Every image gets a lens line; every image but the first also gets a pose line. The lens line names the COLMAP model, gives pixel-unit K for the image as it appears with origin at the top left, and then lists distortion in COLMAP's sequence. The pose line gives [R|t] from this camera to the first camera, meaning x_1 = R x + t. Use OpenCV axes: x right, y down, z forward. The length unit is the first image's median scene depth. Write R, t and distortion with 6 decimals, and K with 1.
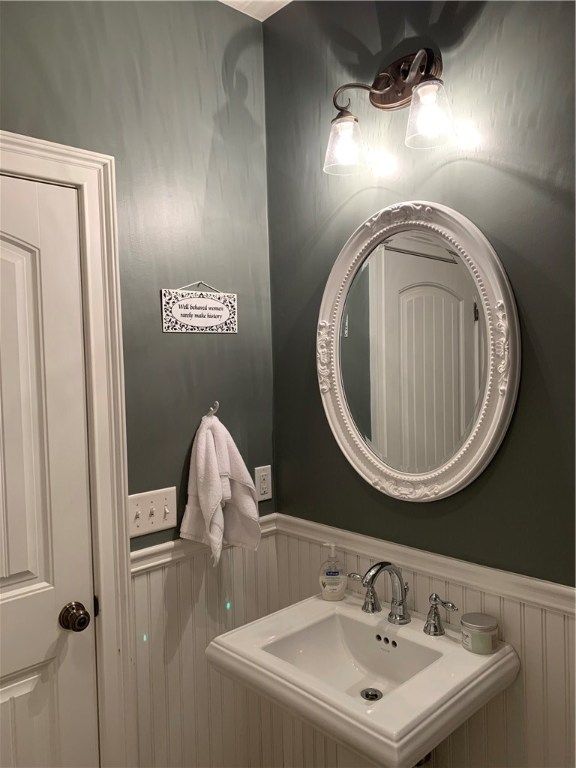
lens RADIAL K [[581.7, 0, 290.3], [0, 581.7, 374.5], [0, 0, 1]] dist [0.141426, -0.287510]
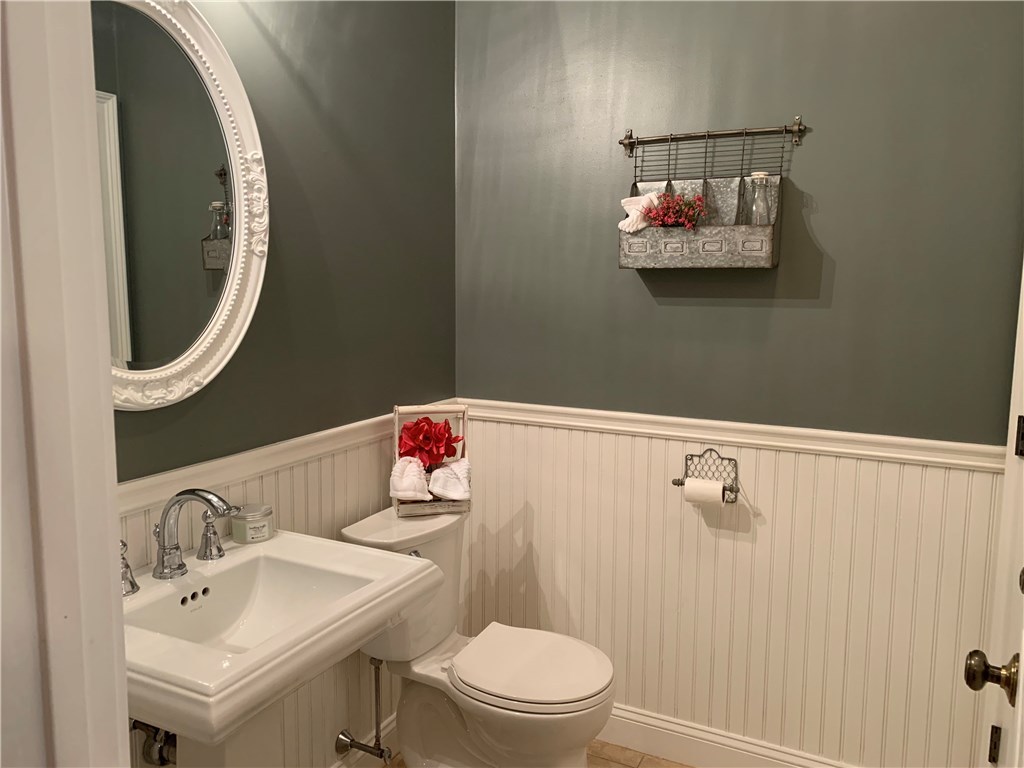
lens RADIAL K [[775.6, 0, 513.7], [0, 775.6, 372.7], [0, 0, 1]] dist [0.141426, -0.287510]
pose [[-0.337996, -0.075996, 0.938074, -0.939843], [0.032142, 0.995221, 0.092207, 0.114342], [-0.940599, 0.061317, -0.333938, 1.039394]]
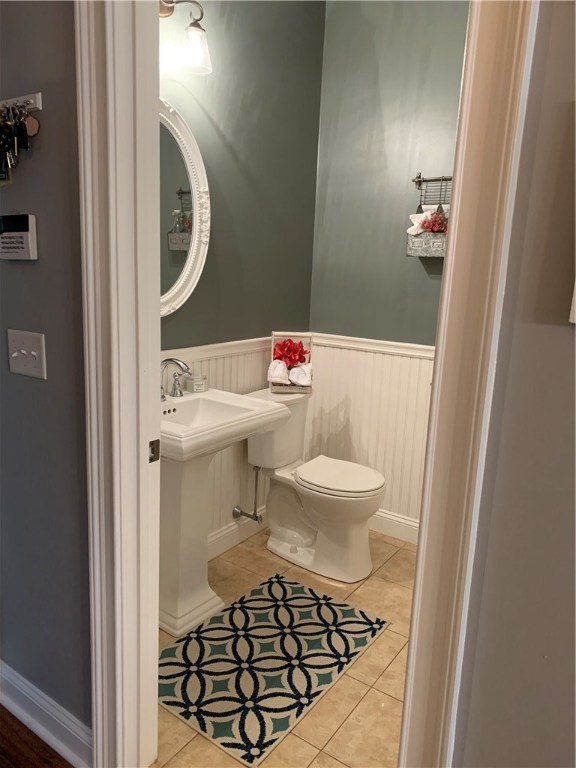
lens RADIAL K [[581.7, 0, 290.3], [0, 581.7, 374.5], [0, 0, 1]] dist [0.141426, -0.287510]
pose [[-0.200793, -0.152960, 0.967618, -1.432881], [-0.004784, 0.987876, 0.155170, 0.145240], [-0.979622, 0.026528, -0.199090, 1.100014]]
